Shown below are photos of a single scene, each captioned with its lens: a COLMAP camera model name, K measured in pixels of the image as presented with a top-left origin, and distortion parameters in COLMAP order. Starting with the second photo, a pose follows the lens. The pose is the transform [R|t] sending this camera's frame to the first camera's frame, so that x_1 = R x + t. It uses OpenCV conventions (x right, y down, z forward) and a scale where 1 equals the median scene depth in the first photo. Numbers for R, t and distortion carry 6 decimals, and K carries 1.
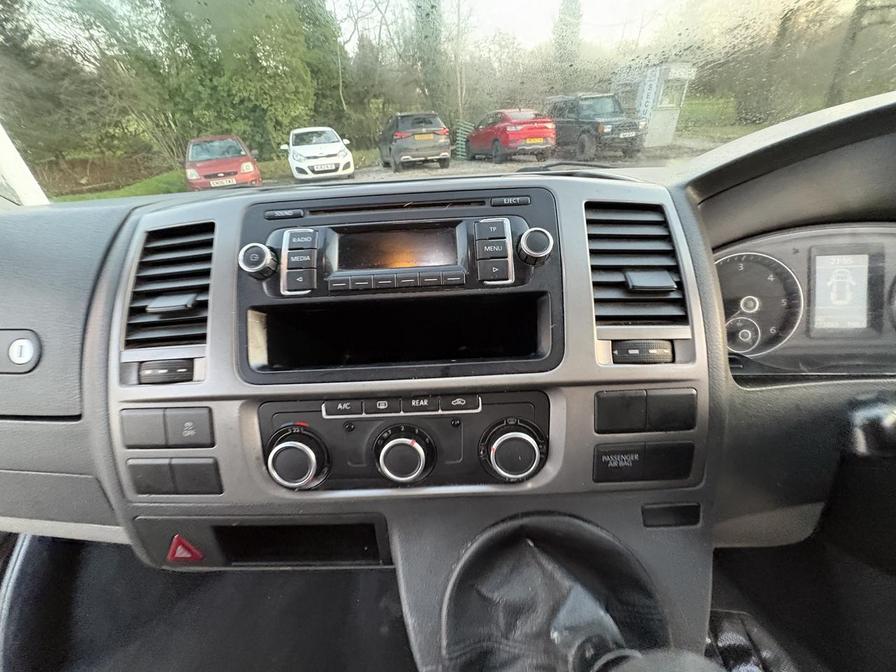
lens RADIAL K [[353.7, 0, 446.8], [0, 353.7, 337.9], [0, 0, 1]] dist [0.000016, 0.000238]
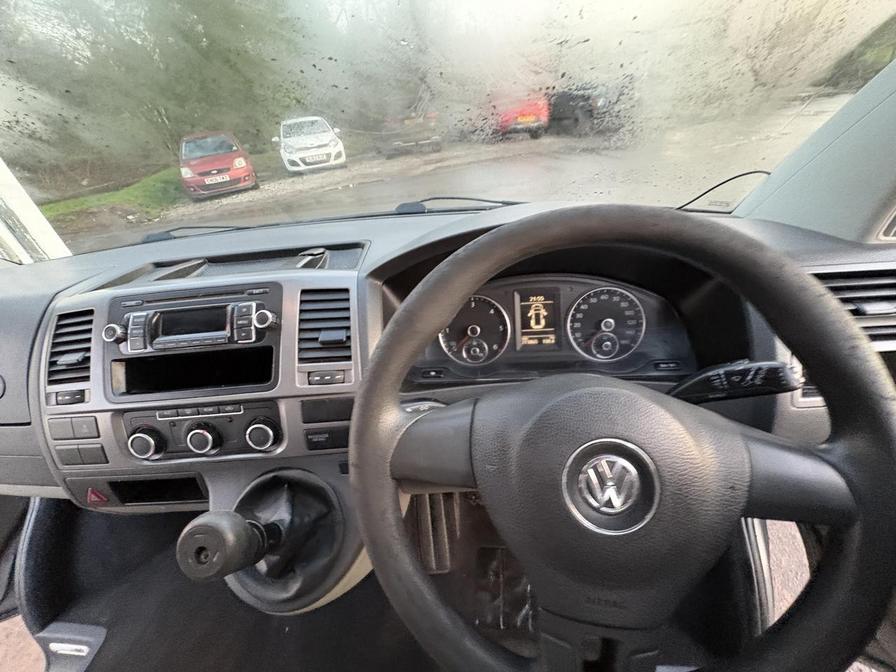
lens RADIAL K [[353.7, 0, 446.3], [0, 353.7, 337.8], [0, 0, 1]] dist [0.000016, 0.000238]
pose [[0.998857, -0.040814, -0.024867, 1.077477], [0.041935, 0.998043, 0.046392, -0.192386], [0.022924, -0.047382, 0.998614, -0.675042]]
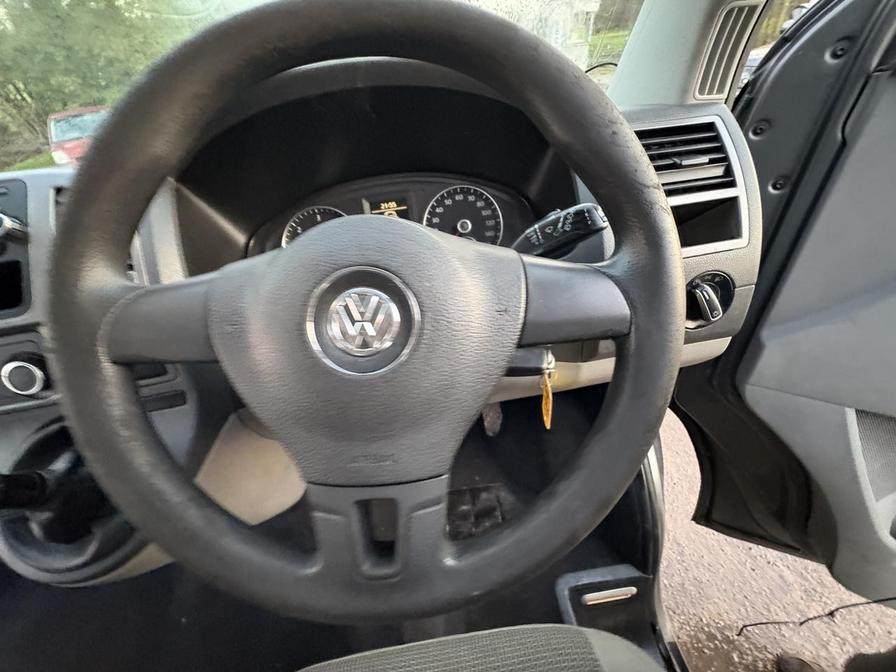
lens RADIAL K [[353.7, 0, 447.0], [0, 353.7, 339.2], [0, 0, 1]] dist [0.000016, 0.000238]
pose [[0.982884, -0.147232, 0.110730, 1.718093], [0.135284, 0.984832, 0.108645, 0.378405], [-0.125046, -0.091806, 0.987894, -0.495503]]
